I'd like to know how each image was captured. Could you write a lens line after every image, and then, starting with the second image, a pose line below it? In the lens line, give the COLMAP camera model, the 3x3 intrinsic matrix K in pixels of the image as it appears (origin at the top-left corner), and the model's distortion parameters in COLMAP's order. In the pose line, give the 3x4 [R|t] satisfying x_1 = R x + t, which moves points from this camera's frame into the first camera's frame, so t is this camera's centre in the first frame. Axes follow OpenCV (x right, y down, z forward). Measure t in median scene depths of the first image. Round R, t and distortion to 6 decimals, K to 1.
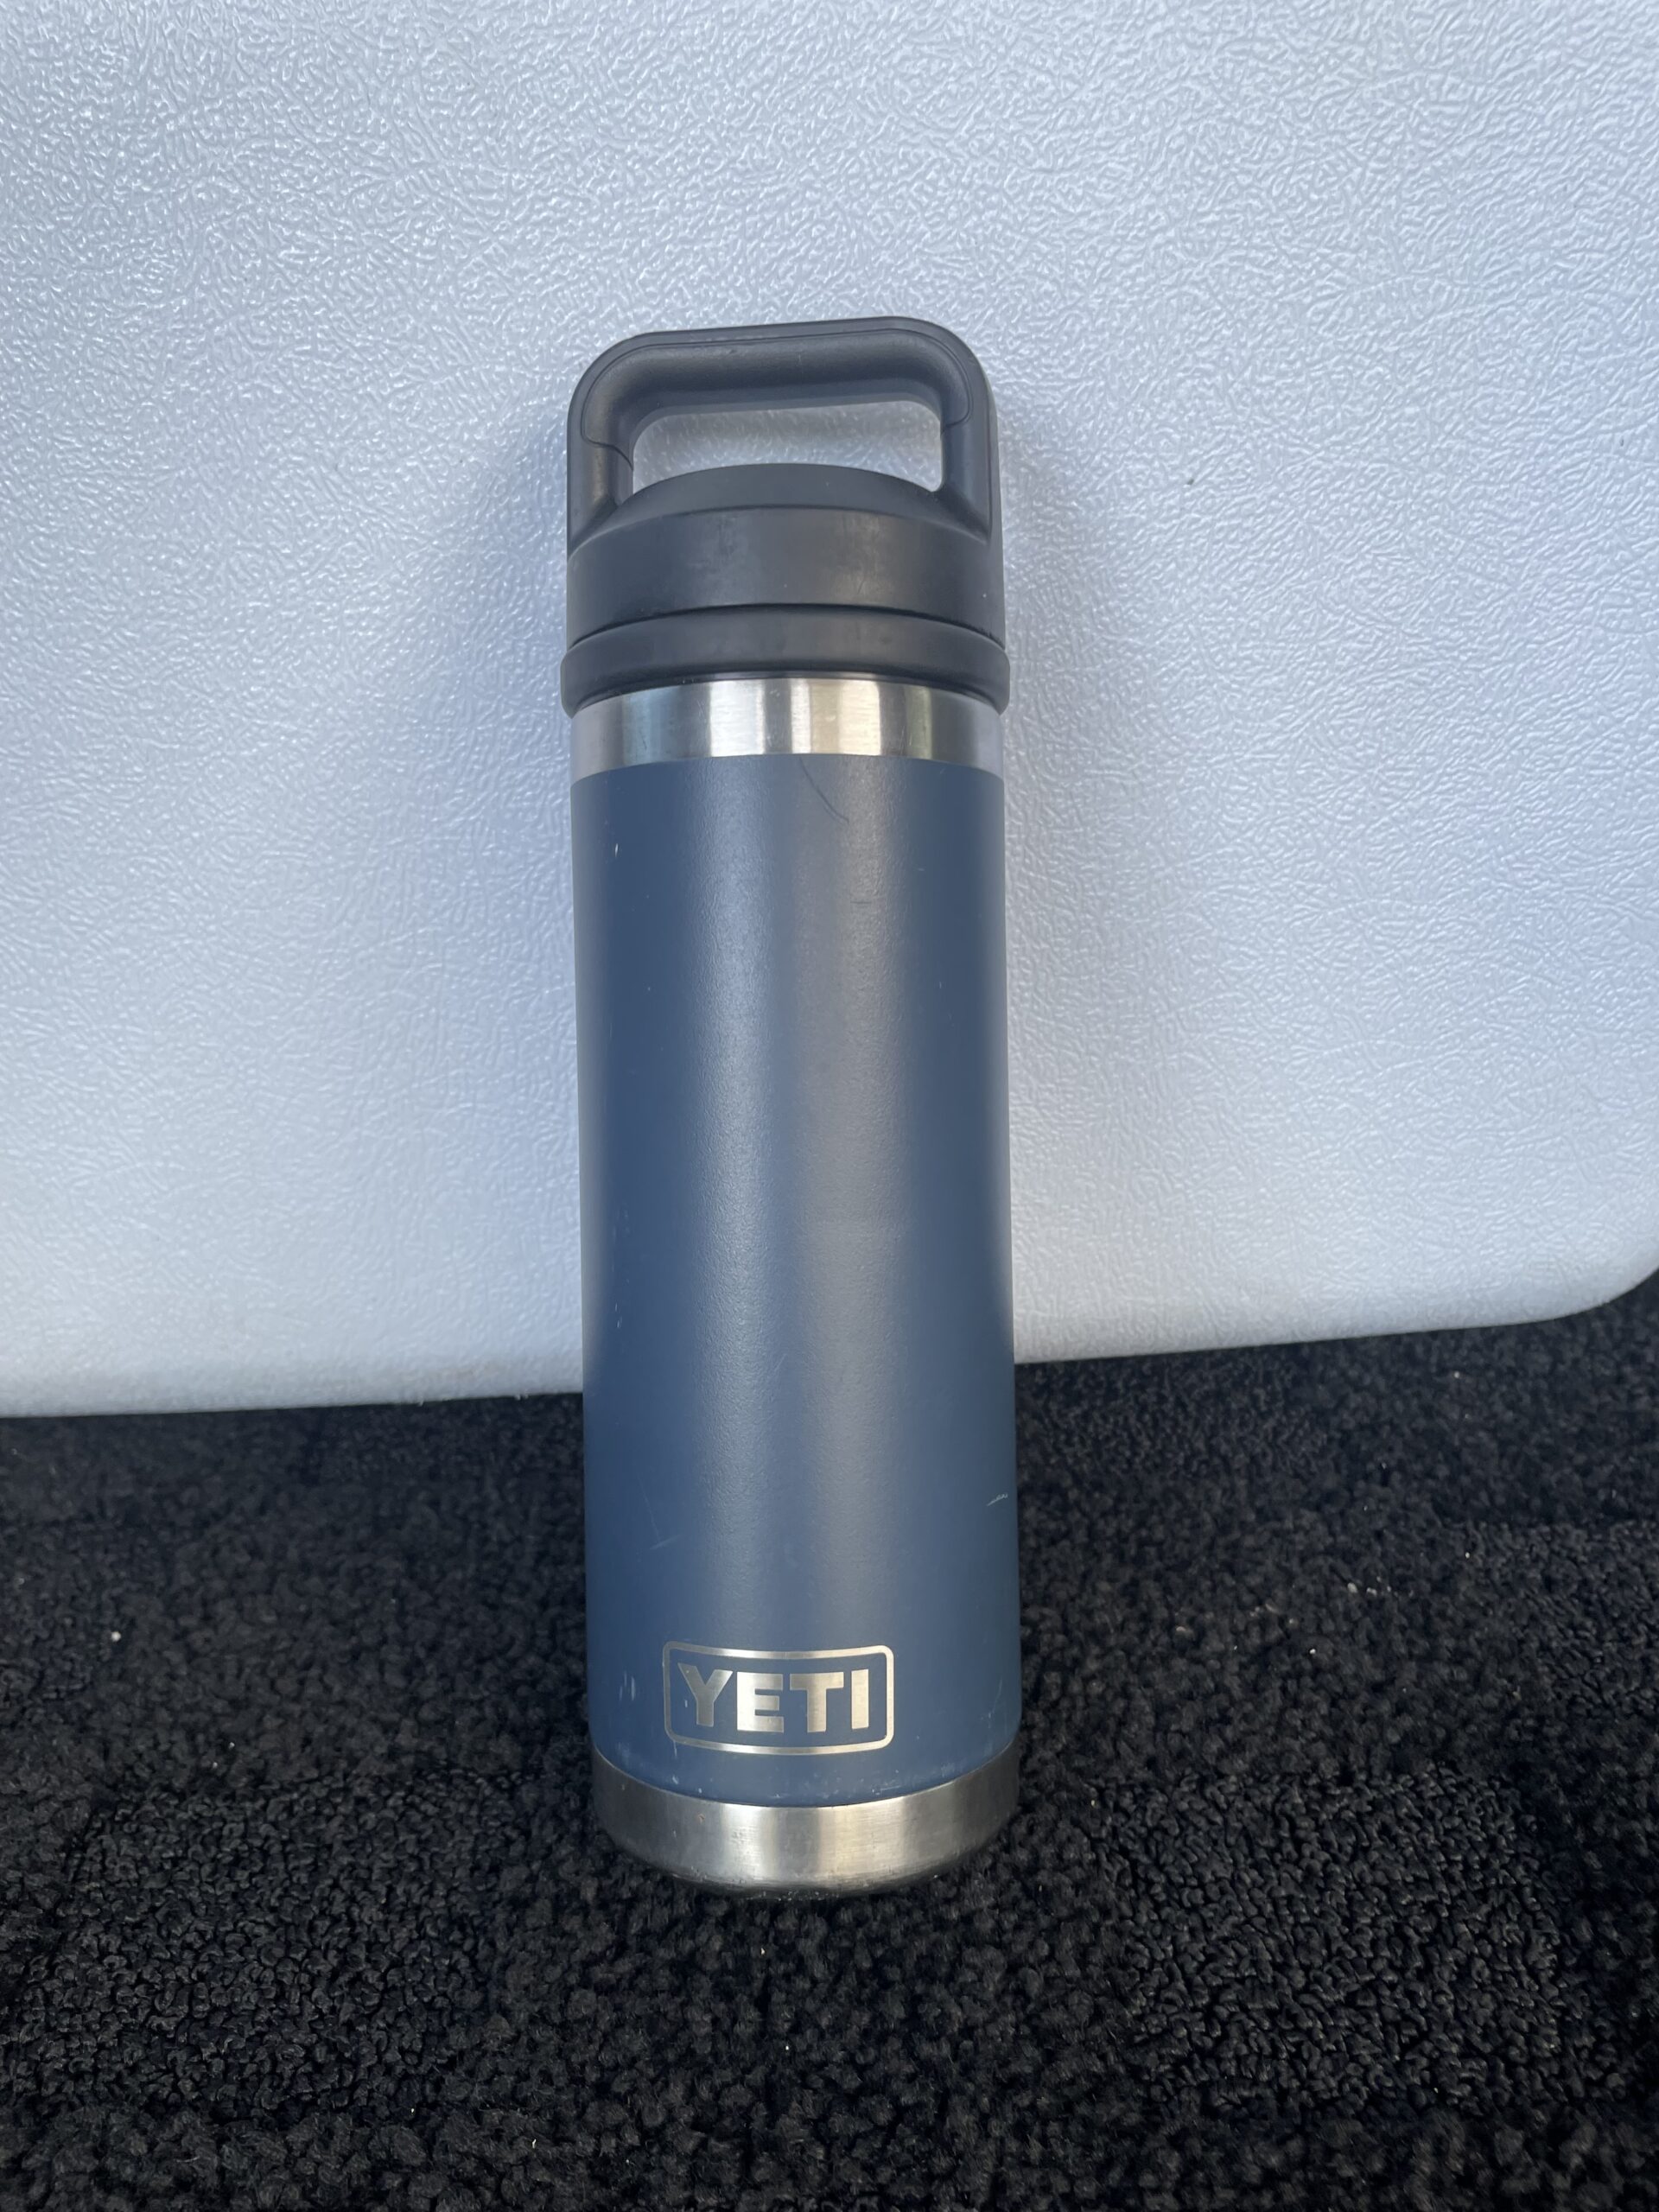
lens RADIAL K [[1722.7, 0, 824.9], [0, 1722.7, 1073.1], [0, 0, 1]] dist [0.063587, -0.098285]
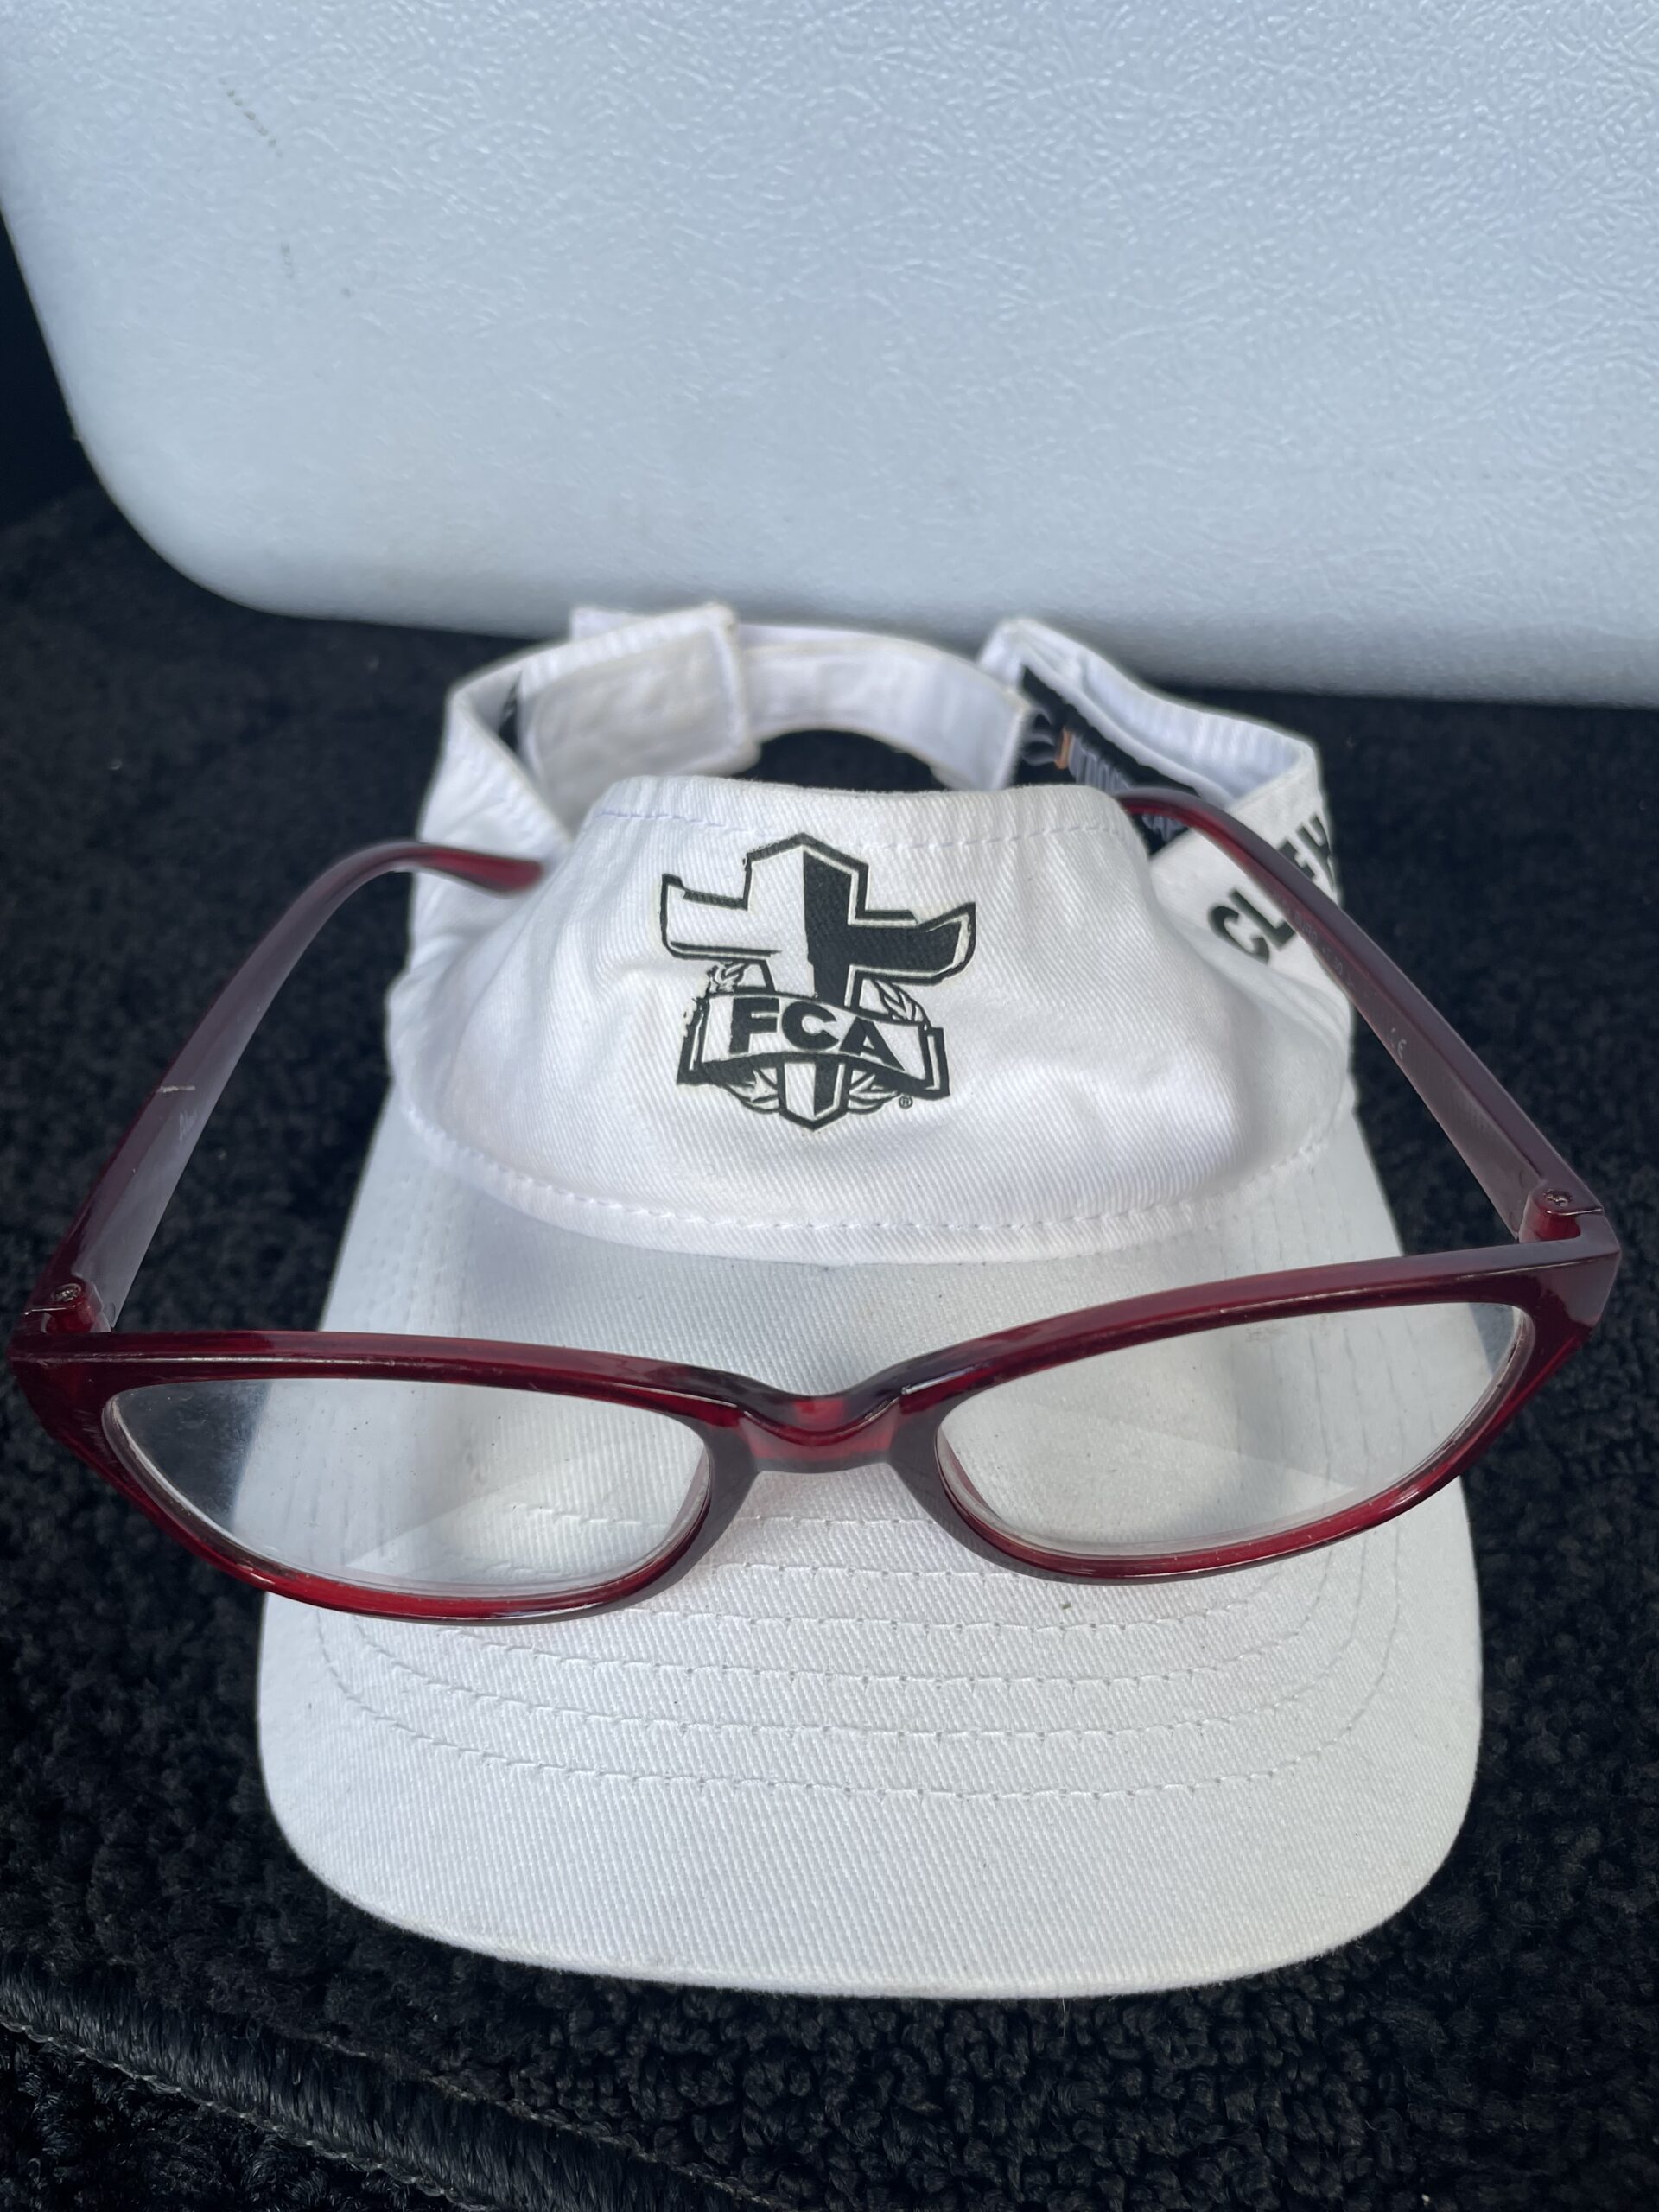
lens RADIAL K [[1722.7, 0, 823.7], [0, 1722.7, 1094.8], [0, 0, 1]] dist [0.063587, -0.098285]
pose [[0.958528, 0.172813, -0.226626, 0.002186], [-0.092684, 0.940978, 0.325530, 0.140882], [0.269506, -0.291025, 0.917971, 0.147745]]
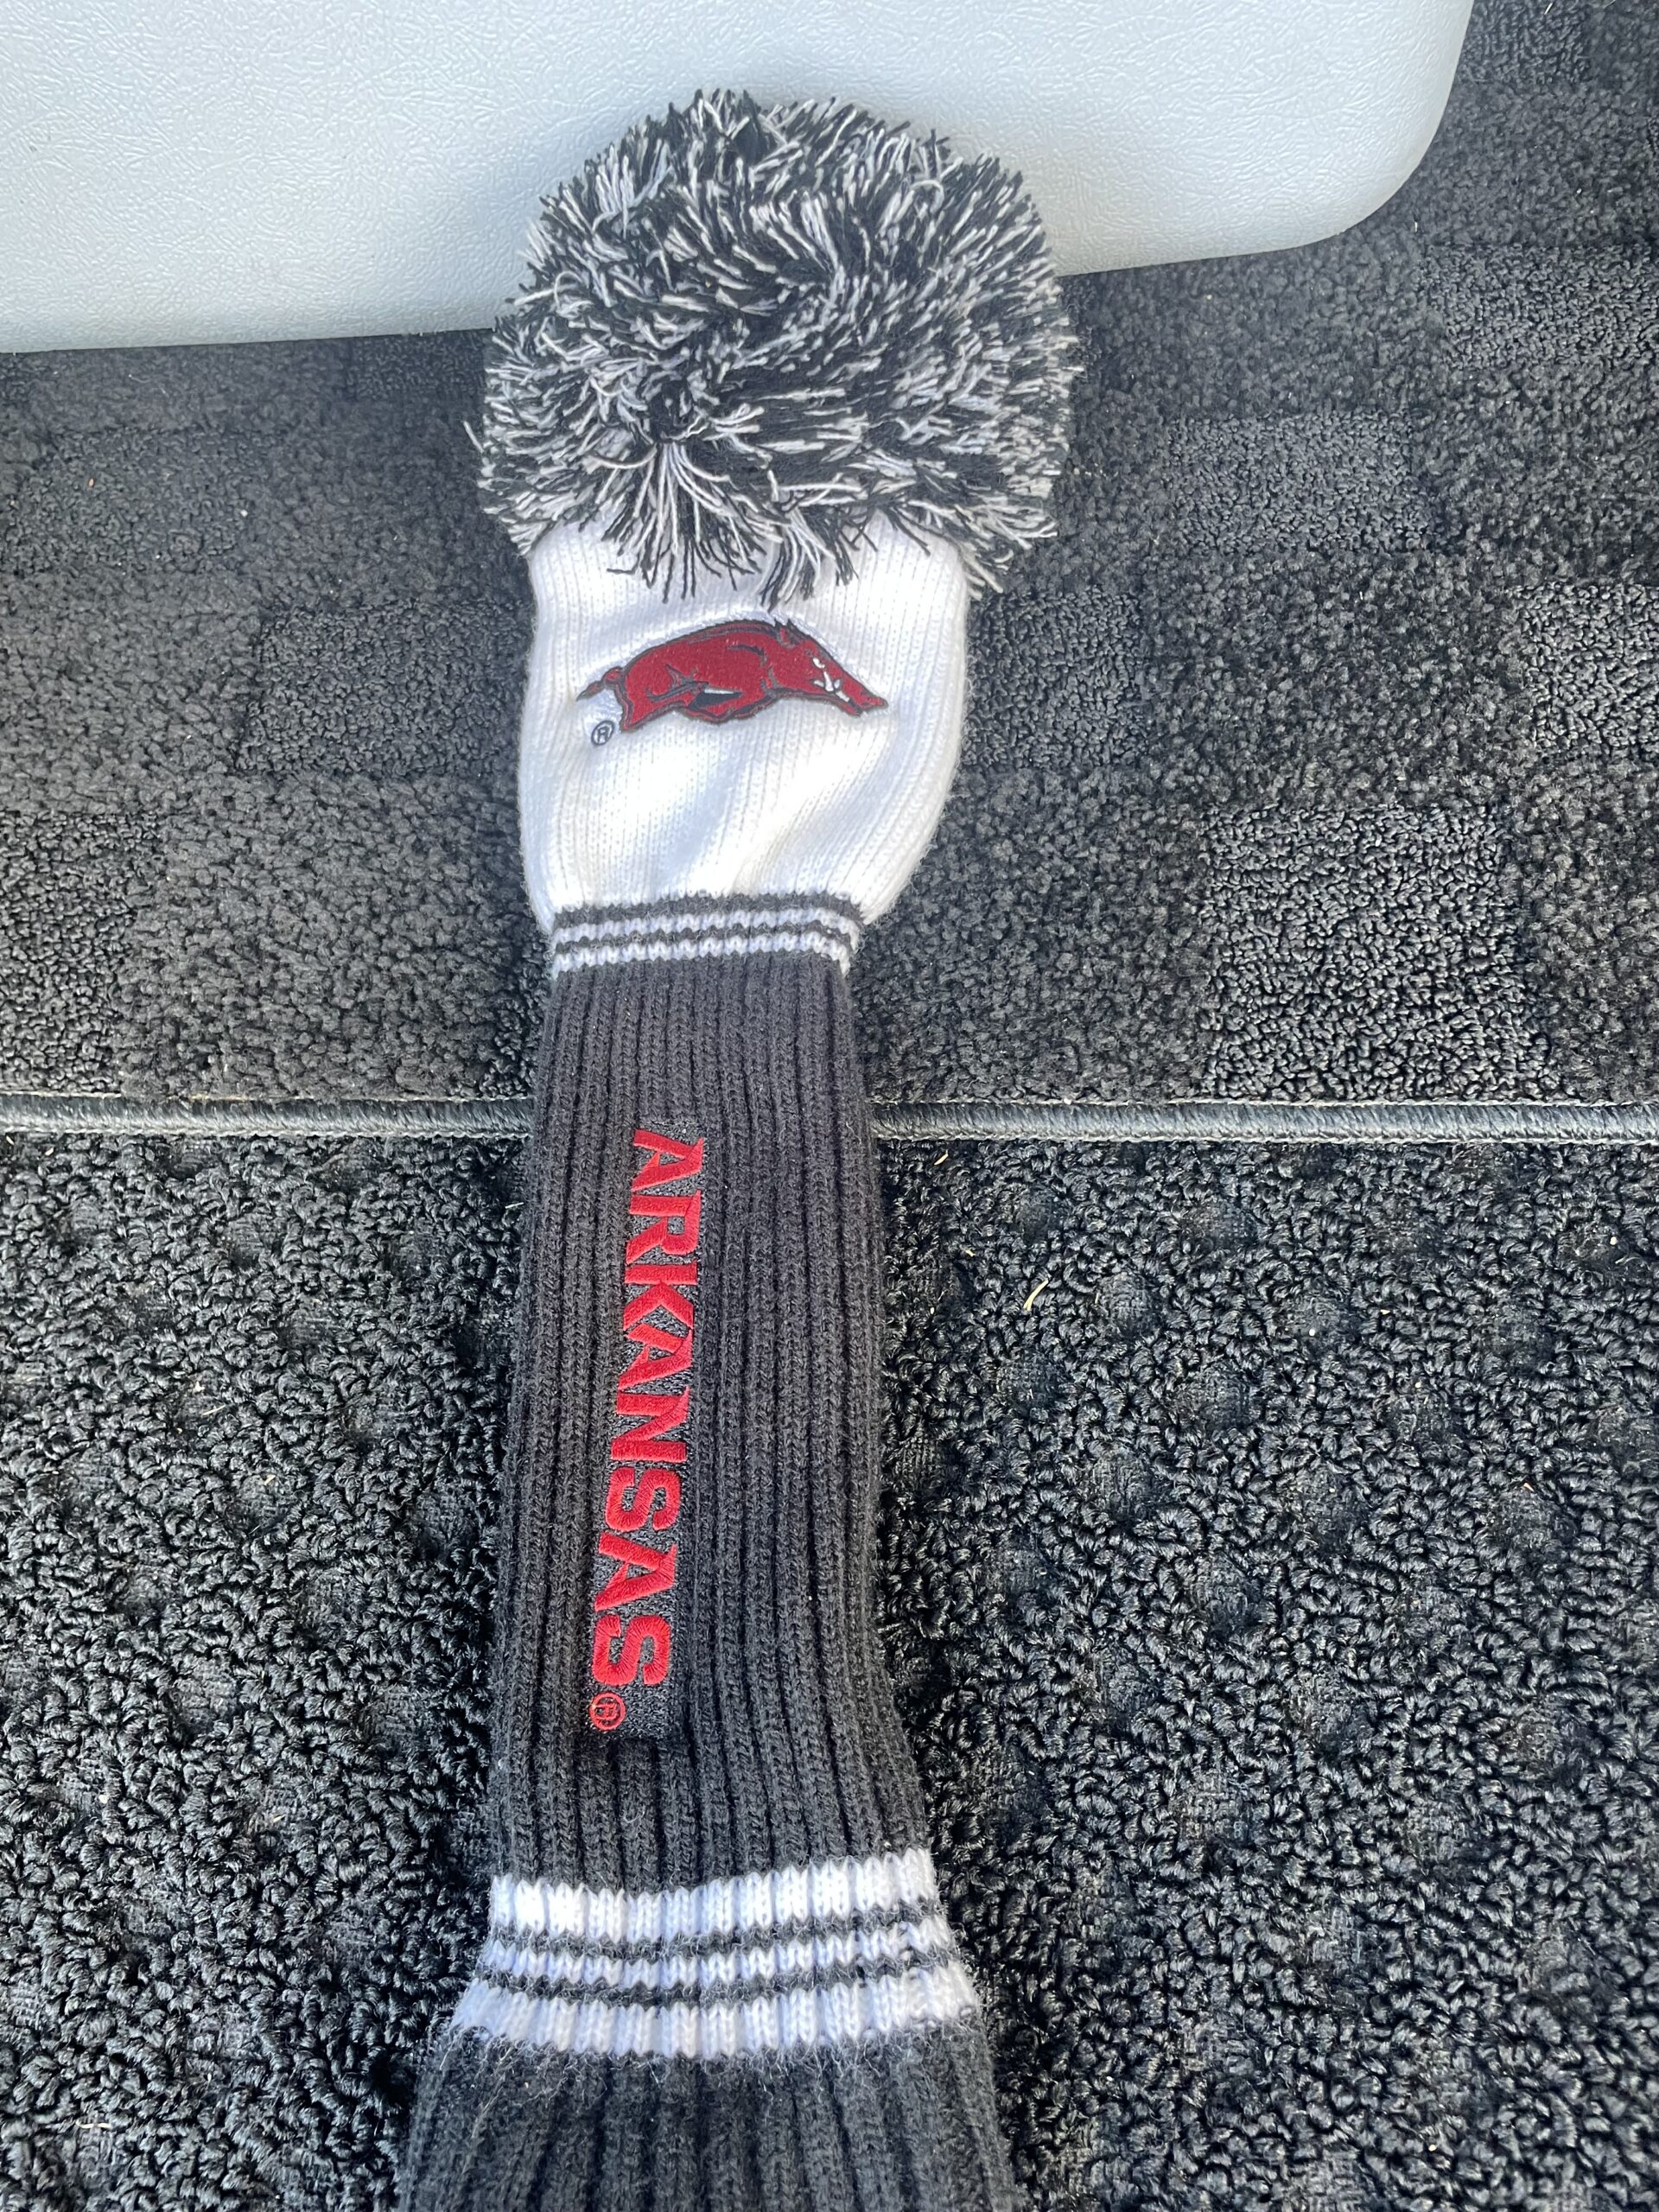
lens RADIAL K [[1722.7, 0, 829.0], [0, 1722.7, 1111.4], [0, 0, 1]] dist [0.063587, -0.098285]
pose [[0.999572, -0.001988, -0.029203, 0.147113], [0.019350, 0.793482, 0.608287, -0.179617], [0.021963, -0.608591, 0.793180, -0.521660]]
